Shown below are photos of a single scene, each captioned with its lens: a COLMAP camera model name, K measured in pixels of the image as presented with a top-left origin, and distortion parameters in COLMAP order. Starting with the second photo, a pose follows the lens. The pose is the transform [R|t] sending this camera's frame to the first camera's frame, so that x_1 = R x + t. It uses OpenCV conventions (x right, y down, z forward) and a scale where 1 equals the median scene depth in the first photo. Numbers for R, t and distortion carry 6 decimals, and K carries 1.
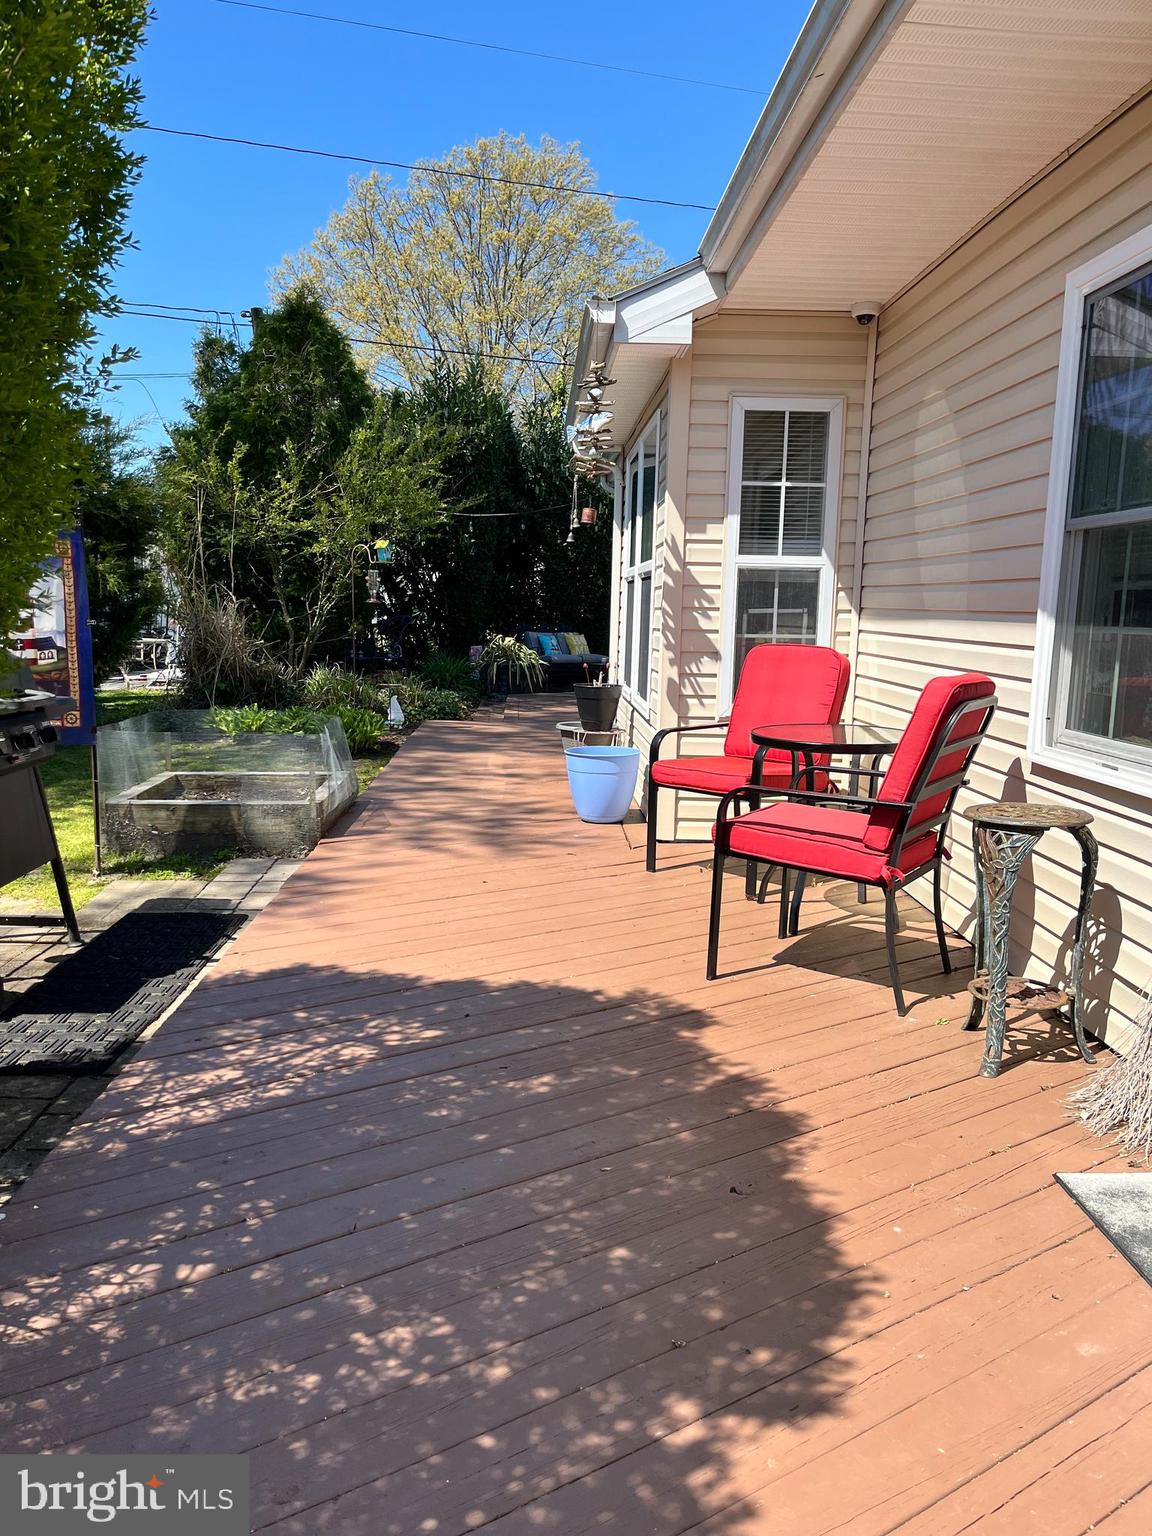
lens RADIAL K [[1185.7, 0, 588.8], [0, 1185.7, 768.3], [0, 0, 1]] dist [0.107105, -0.155121]
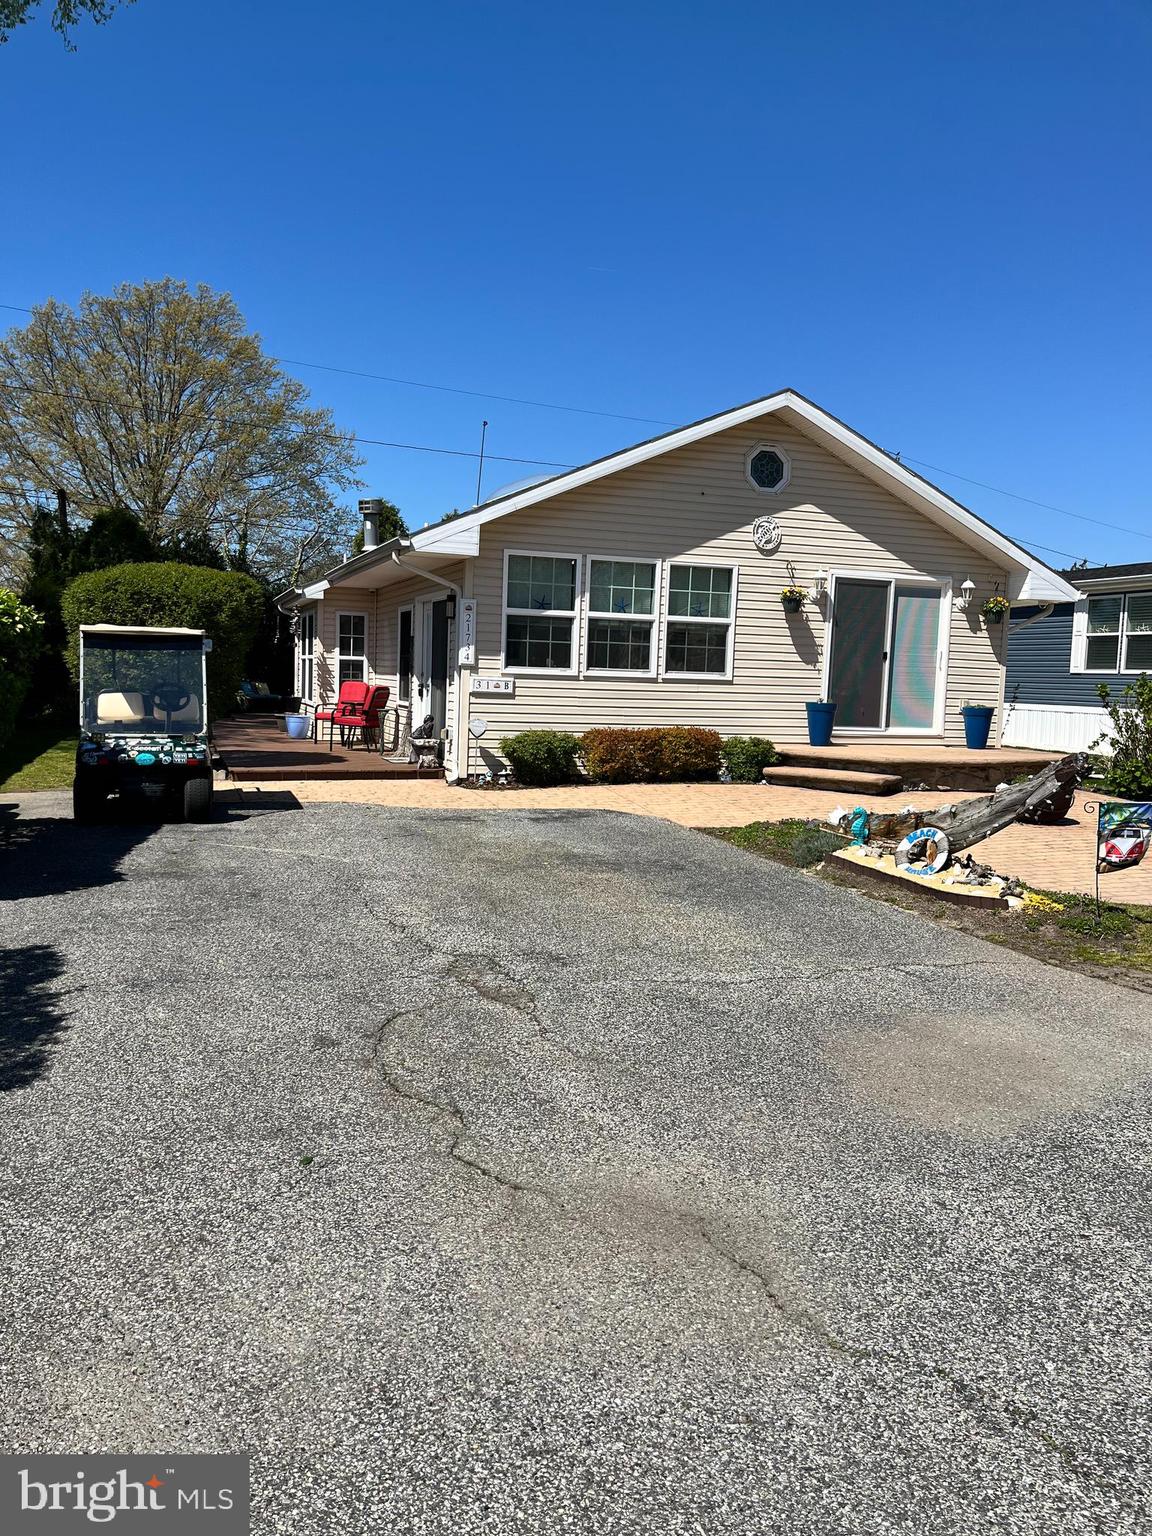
lens RADIAL K [[1153.5, 0, 571.2], [0, 1153.5, 818.2], [0, 0, 1]] dist [0.010651, 0.000023]
pose [[0.958112, -0.024355, 0.285355, -0.192762], [0.025078, 0.999685, 0.001123, 0.299409], [-0.285292, 0.006080, 0.958421, -2.353178]]
